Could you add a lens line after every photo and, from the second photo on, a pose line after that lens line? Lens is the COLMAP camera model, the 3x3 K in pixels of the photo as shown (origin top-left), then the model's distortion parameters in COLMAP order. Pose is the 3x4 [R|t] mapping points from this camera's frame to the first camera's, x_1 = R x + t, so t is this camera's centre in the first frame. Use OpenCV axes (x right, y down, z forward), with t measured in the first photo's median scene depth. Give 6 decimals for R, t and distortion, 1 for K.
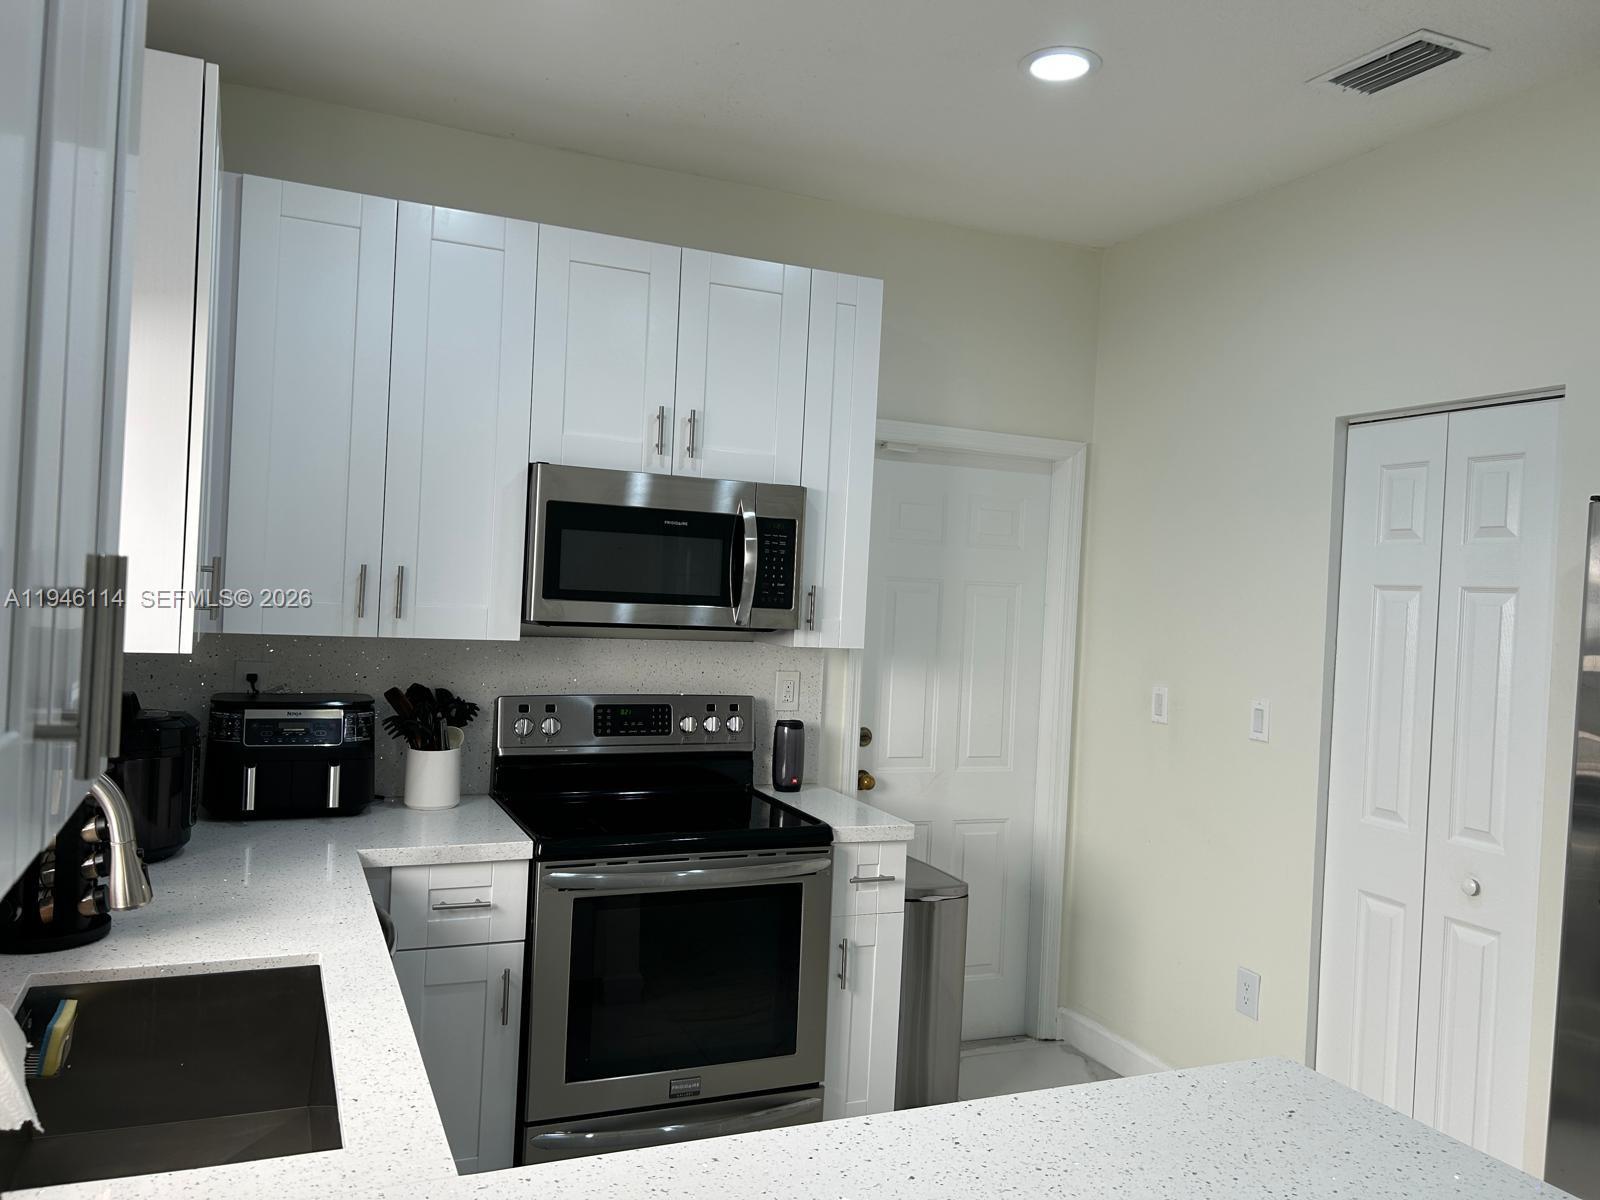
lens RADIAL K [[1204.1, 0, 790.4], [0, 1204.1, 593.9], [0, 0, 1]] dist [0.084387, -0.021332]
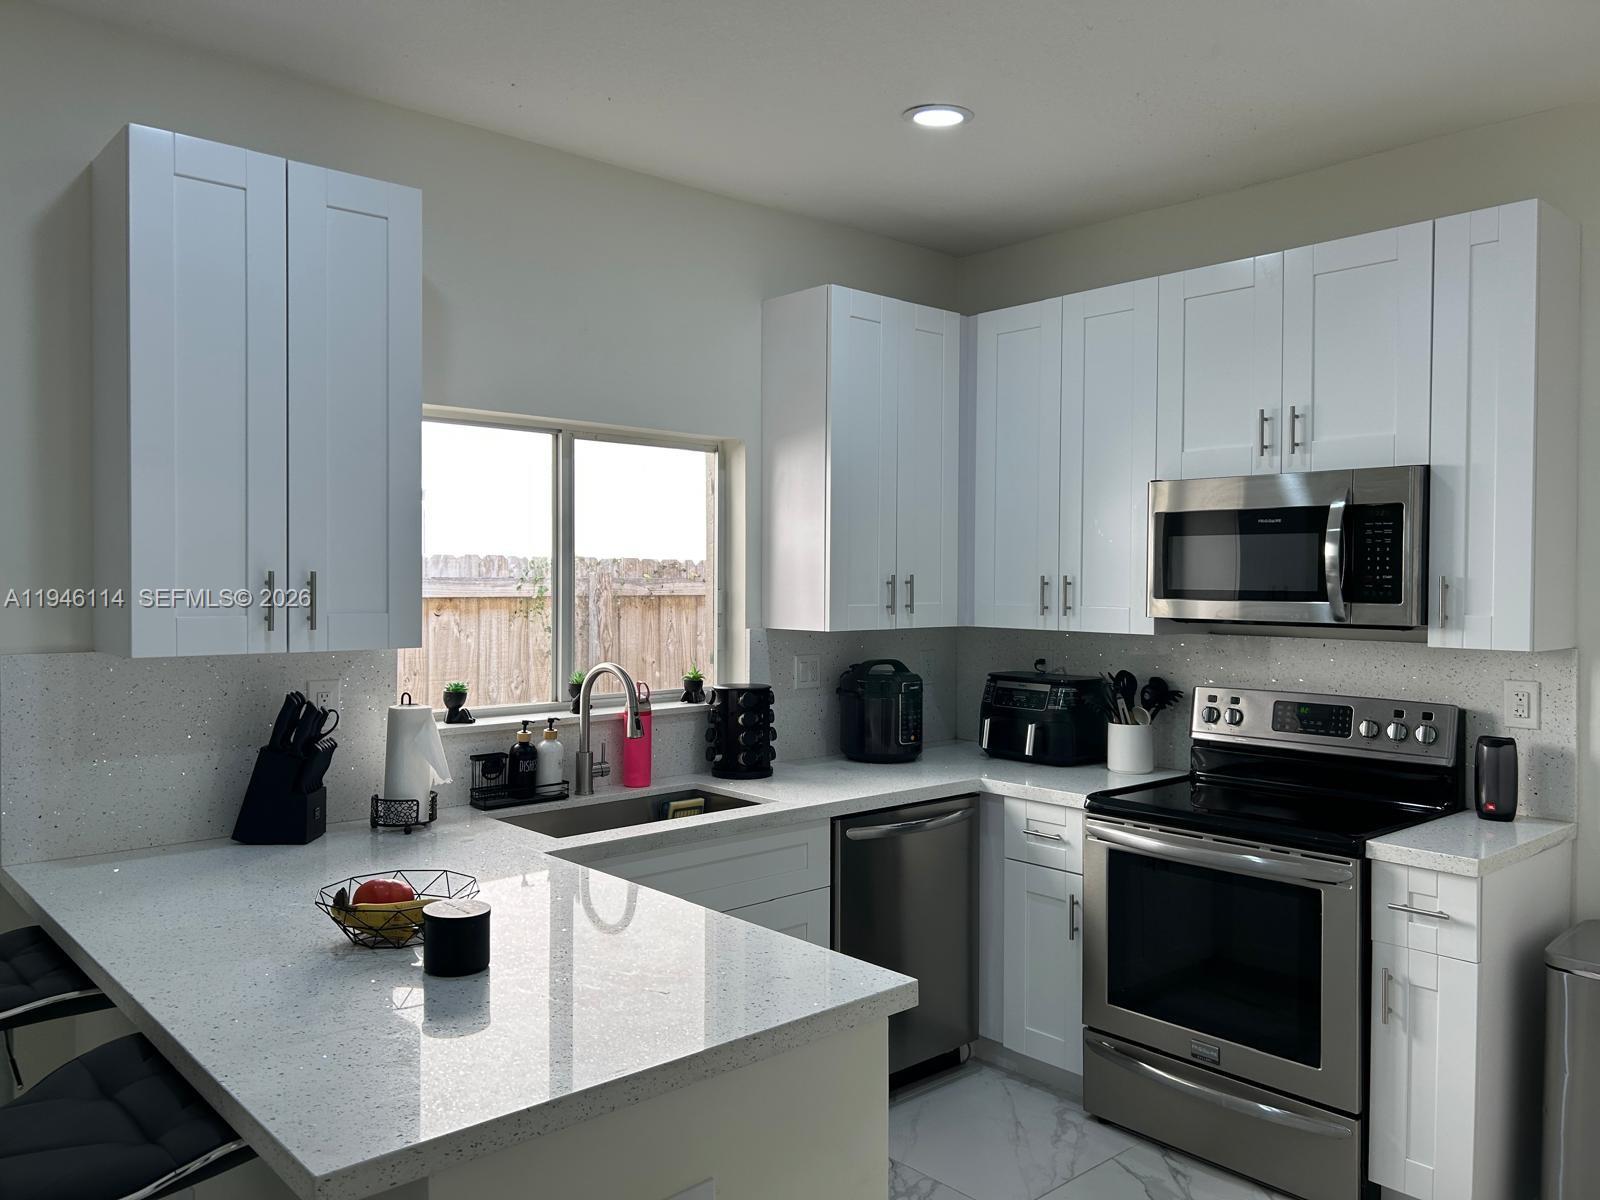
lens RADIAL K [[1204.1, 0, 789.4], [0, 1204.1, 586.0], [0, 0, 1]] dist [0.084387, -0.021332]
pose [[0.327619, -0.040169, -0.943956, 0.733634], [0.002495, 0.999129, -0.041650, 0.037619], [0.944807, 0.011290, 0.327434, 0.271495]]
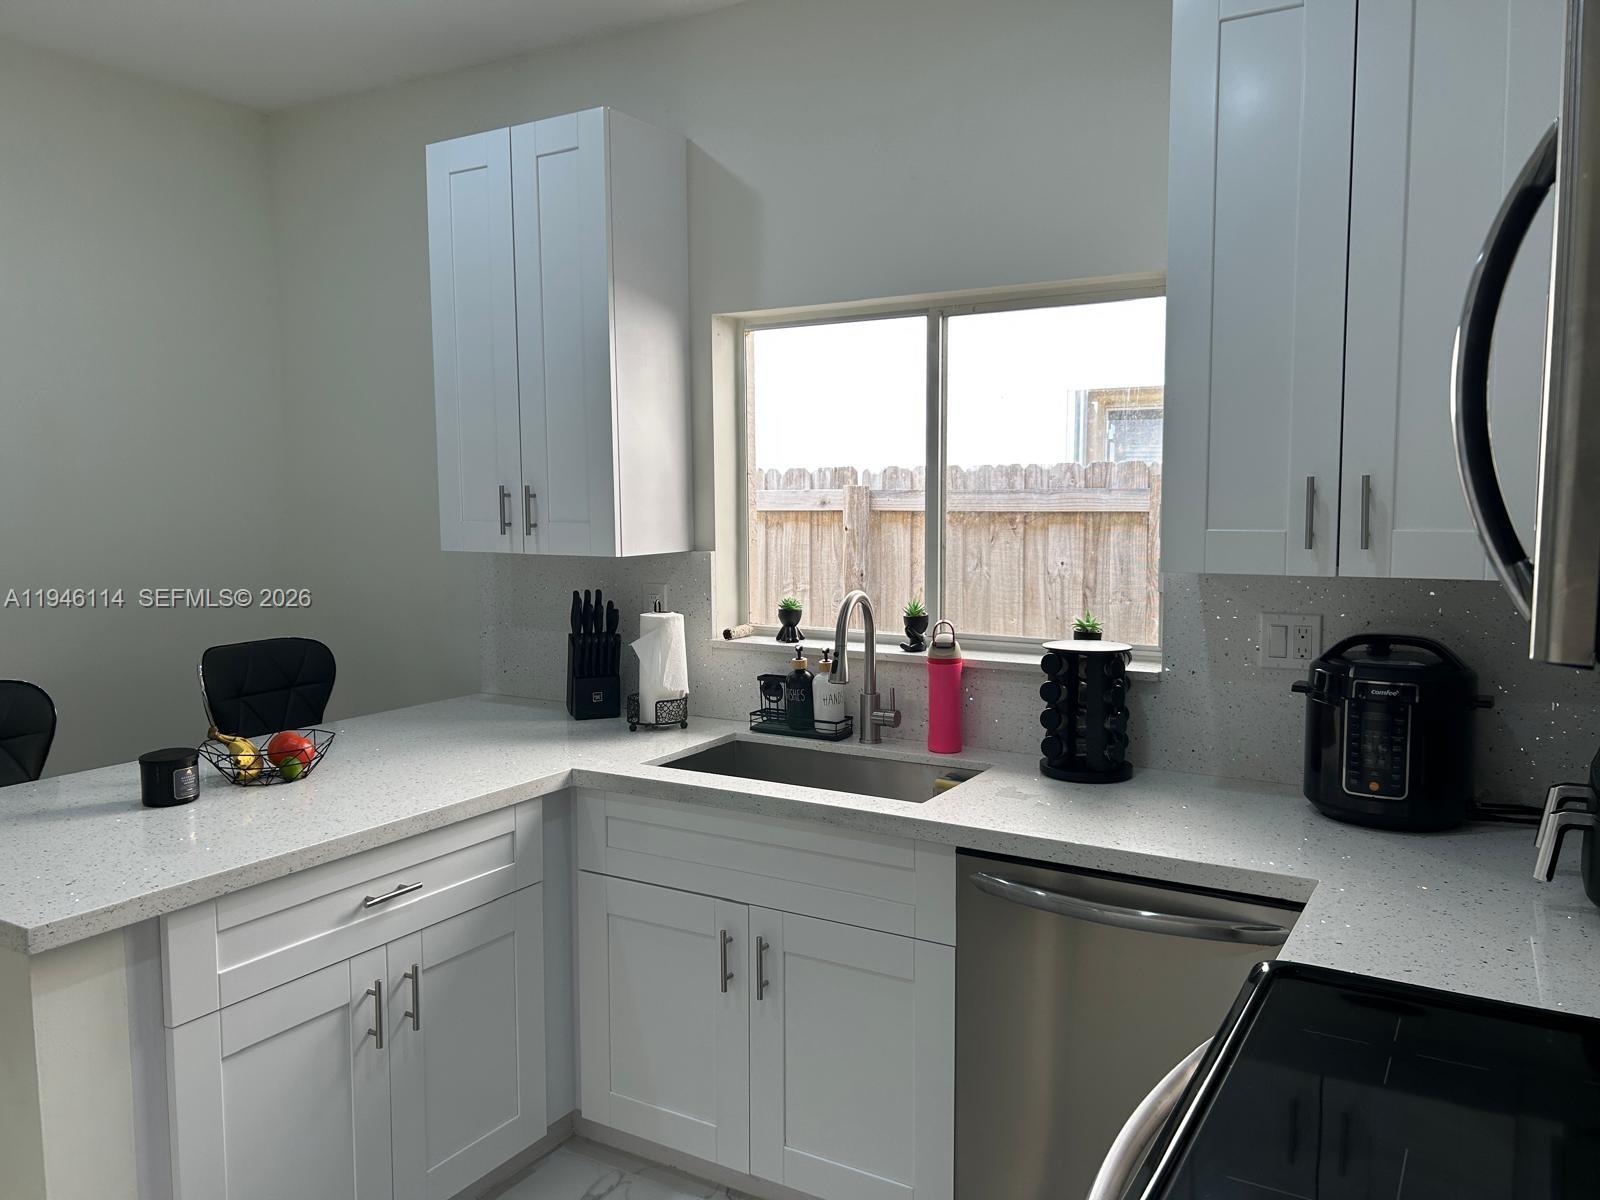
lens RADIAL K [[1204.1, 0, 799.6], [0, 1204.1, 600.8], [0, 0, 1]] dist [0.084387, -0.021332]
pose [[-0.806525, 0.006879, -0.591160, 0.008334], [-0.041594, 0.996794, 0.068347, -0.004135], [0.589735, 0.079712, -0.803653, 1.556121]]
